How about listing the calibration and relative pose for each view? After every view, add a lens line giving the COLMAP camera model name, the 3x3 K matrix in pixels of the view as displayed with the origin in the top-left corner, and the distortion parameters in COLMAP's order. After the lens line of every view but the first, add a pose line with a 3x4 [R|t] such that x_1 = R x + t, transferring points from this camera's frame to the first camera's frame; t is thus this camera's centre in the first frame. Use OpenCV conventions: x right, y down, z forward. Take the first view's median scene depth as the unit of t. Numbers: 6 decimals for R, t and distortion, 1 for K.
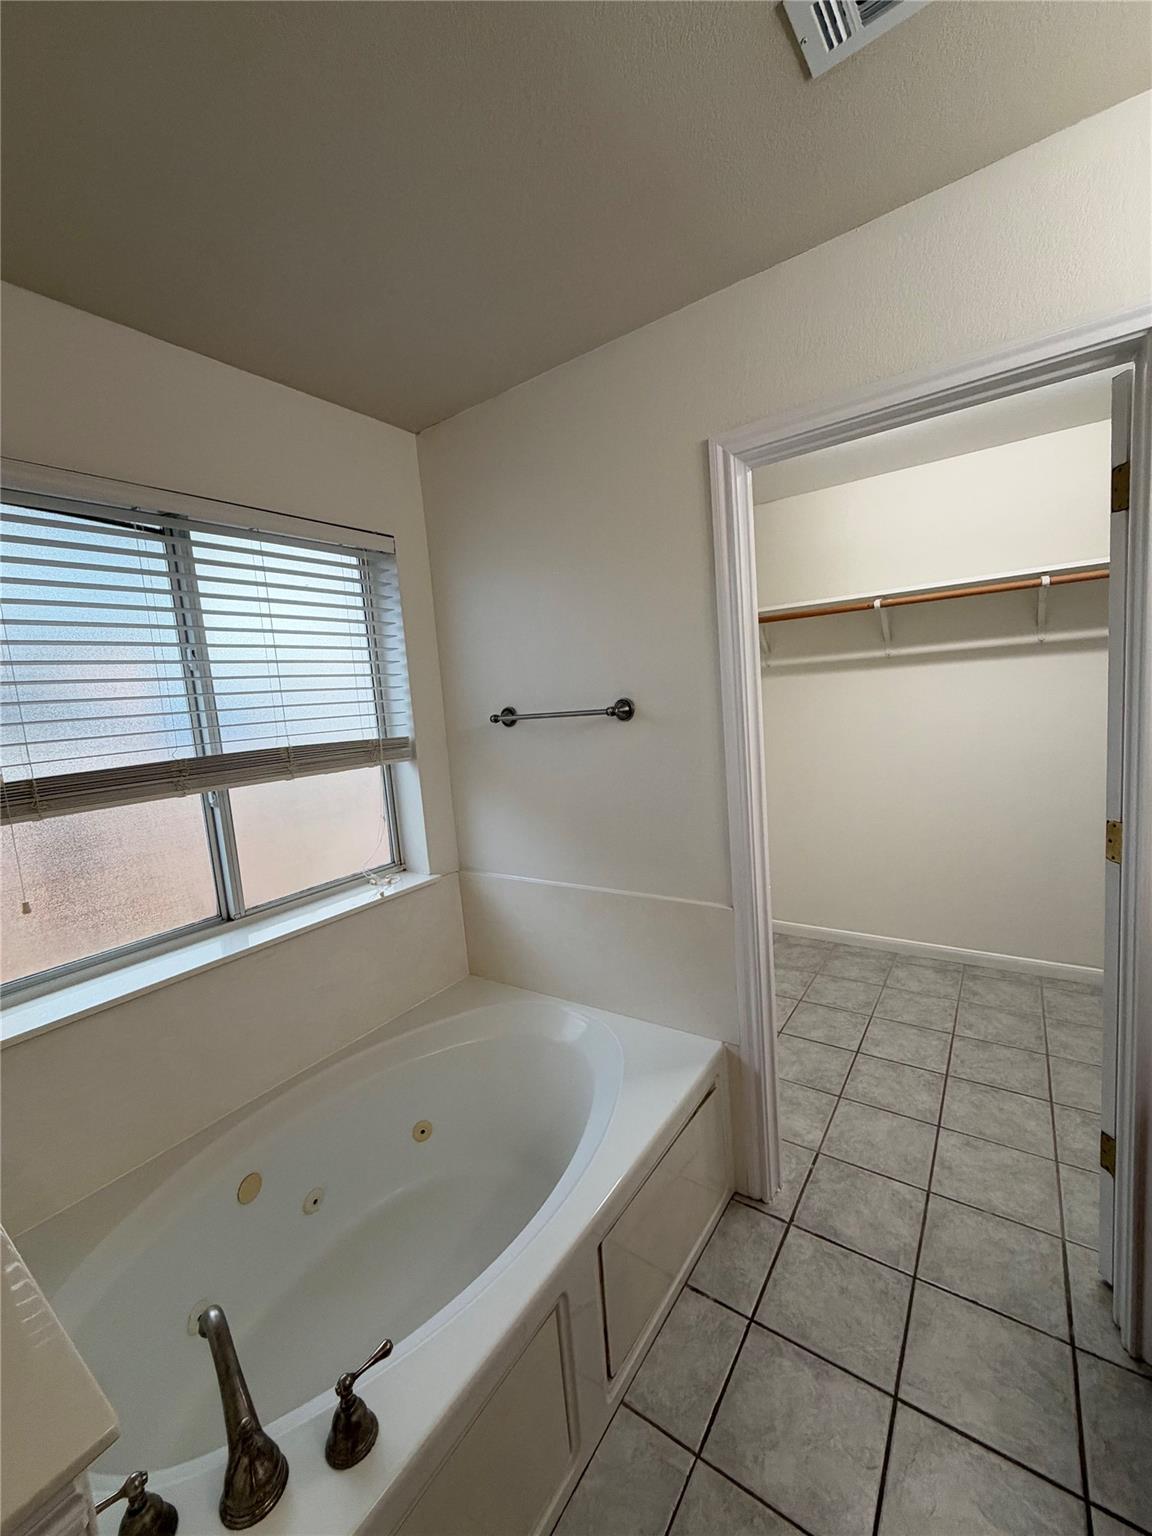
lens RADIAL K [[613.2, 0, 574.3], [0, 613.2, 761.6], [0, 0, 1]] dist [-0.001182, 0.000002]
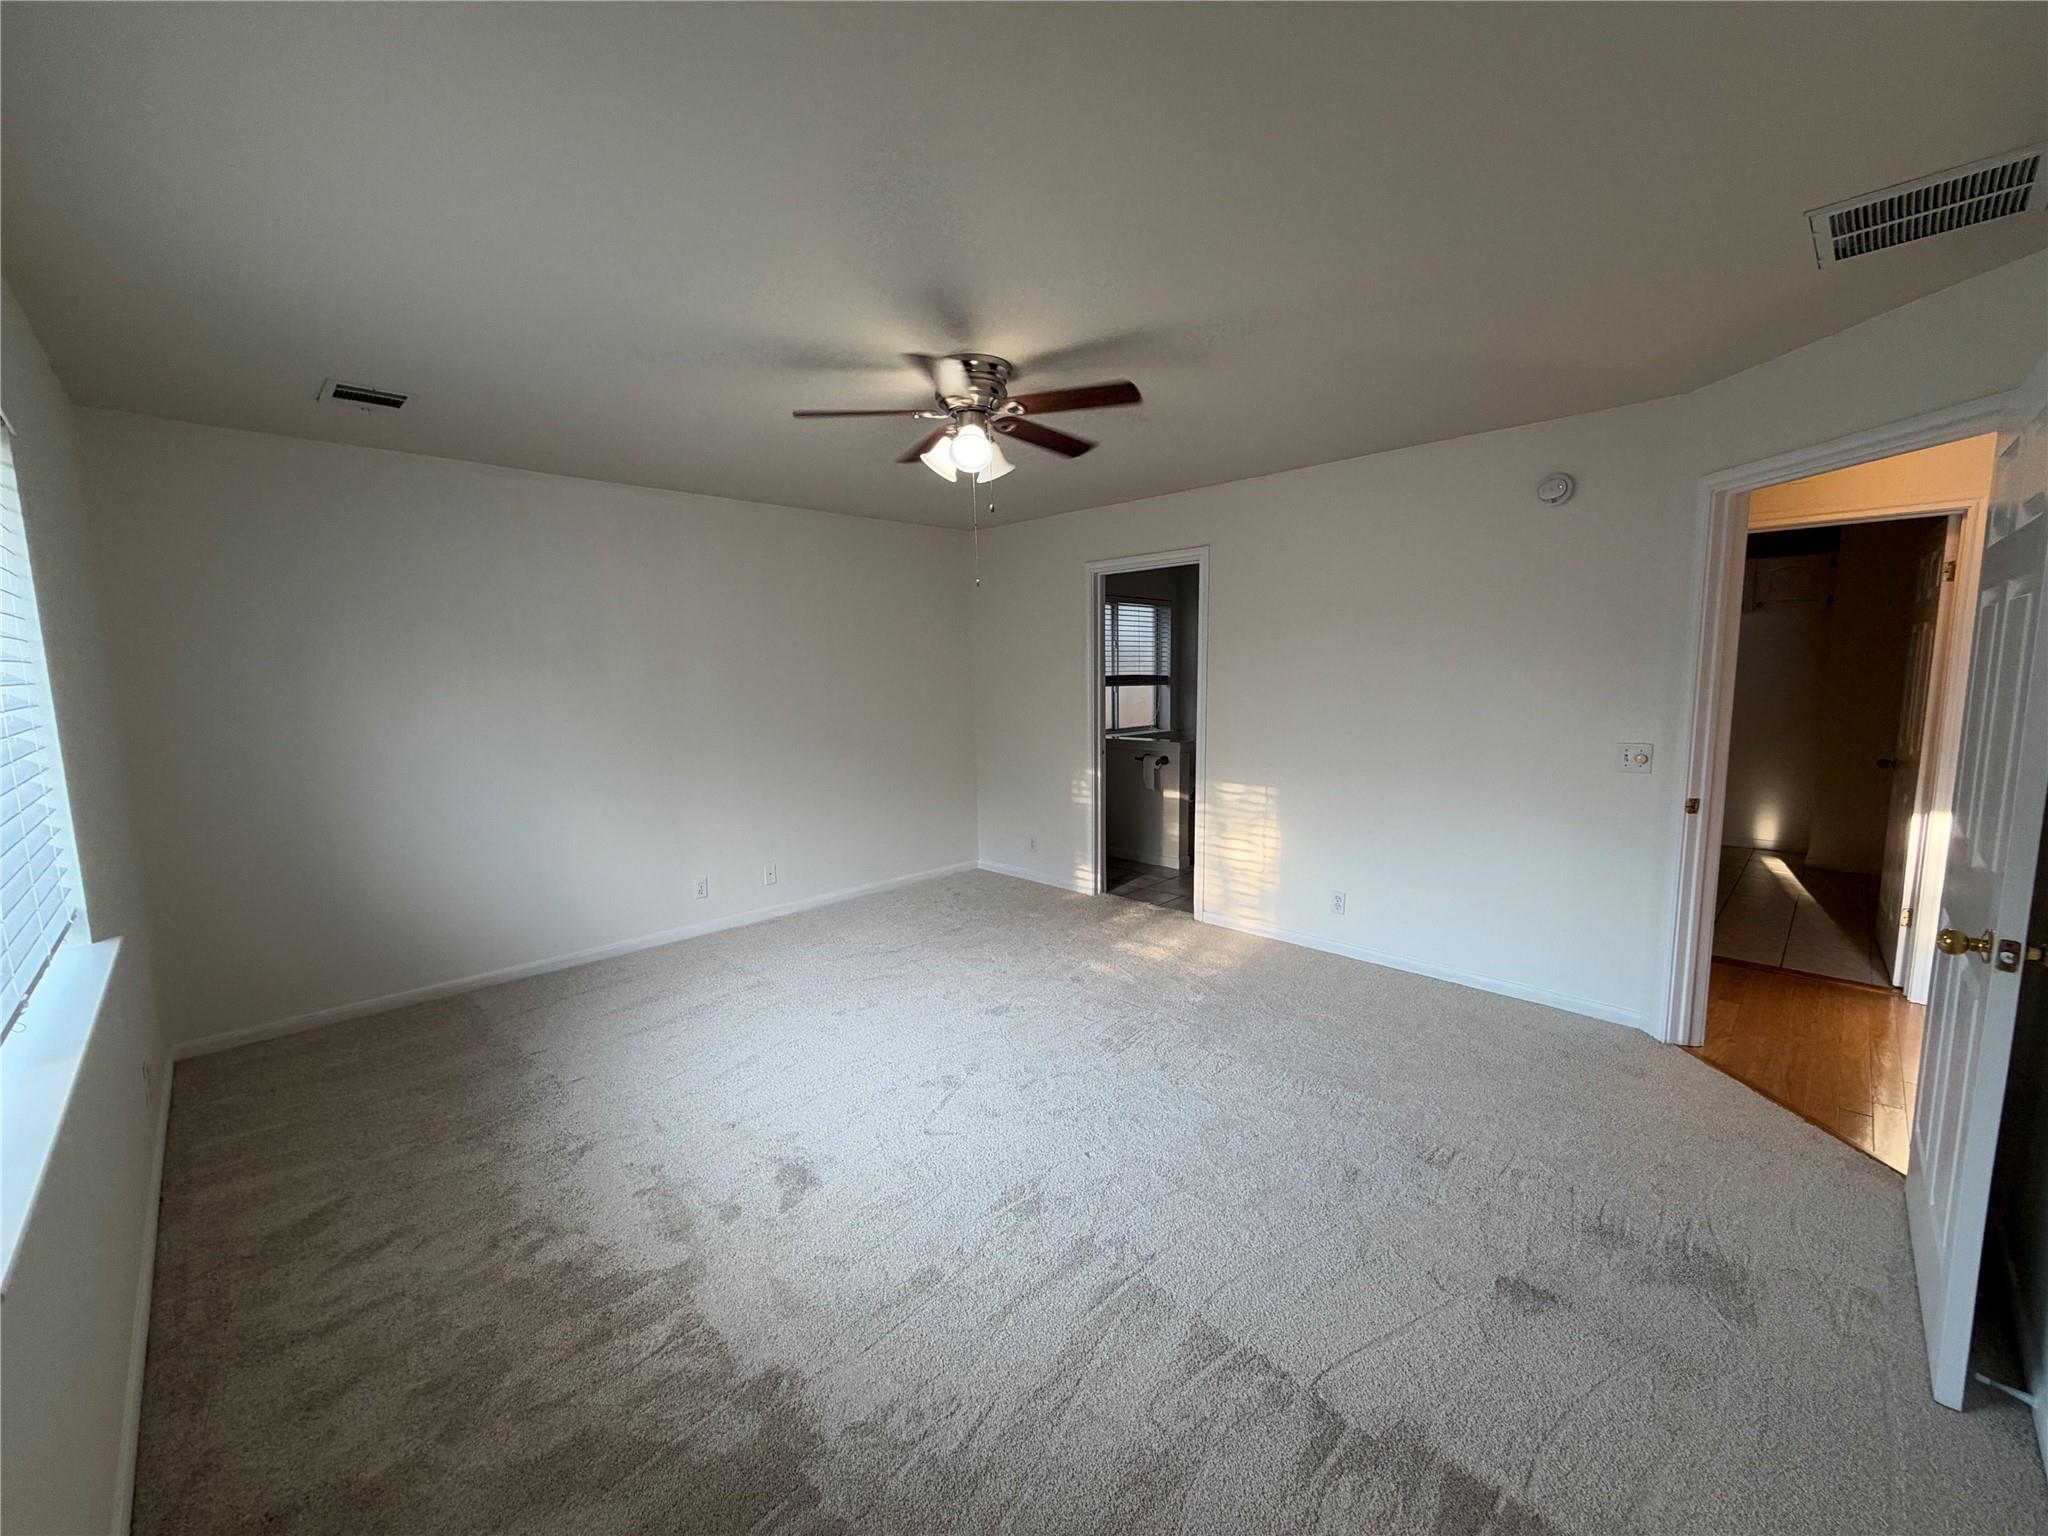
lens RADIAL K [[817.6, 0, 1024.0], [0, 817.6, 768.0], [0, 0, 1]] dist [-0.001182, 0.000002]
pose [[0.984427, 0.082500, -0.155234, -0.323988], [-0.079828, 0.996534, 0.023383, 0.346415], [0.156625, -0.010626, 0.987601, -2.755189]]
